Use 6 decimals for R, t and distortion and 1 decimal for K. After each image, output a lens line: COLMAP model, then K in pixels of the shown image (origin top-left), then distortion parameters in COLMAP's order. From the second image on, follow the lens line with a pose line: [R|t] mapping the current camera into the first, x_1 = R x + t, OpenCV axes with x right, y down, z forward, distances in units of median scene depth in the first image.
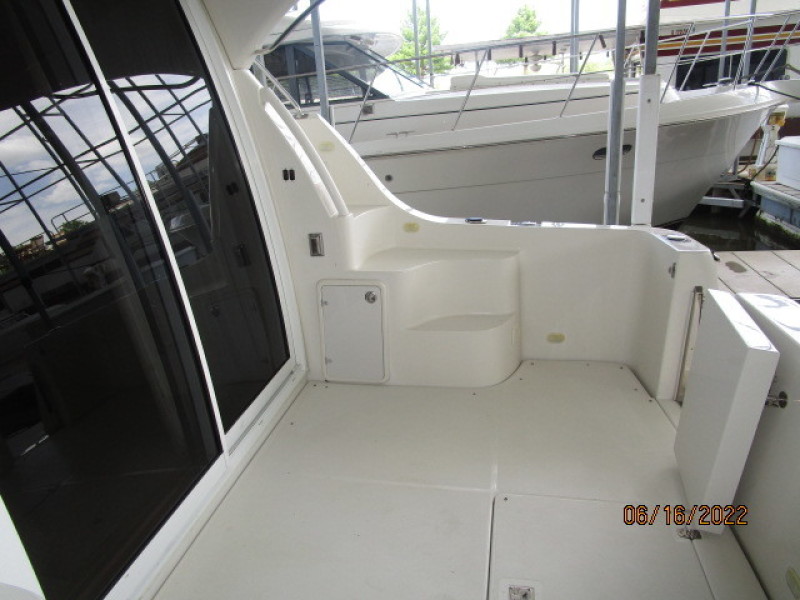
lens RADIAL K [[576.1, 0, 400.0], [0, 576.1, 300.0], [0, 0, 1]] dist [-0.001056, 0.000829]
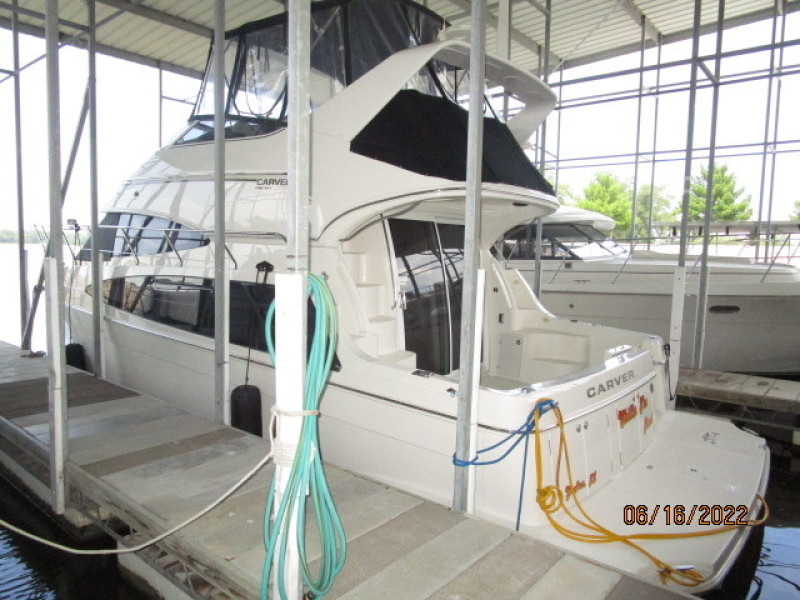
lens RADIAL K [[576.1, 0, 400.0], [0, 576.1, 300.0], [0, 0, 1]] dist [-0.001056, 0.000829]
pose [[0.896854, 0.133076, -0.421835, 0.502505], [-0.226644, 0.957221, -0.179890, 0.376041], [0.379850, 0.256942, 0.888648, -1.401450]]
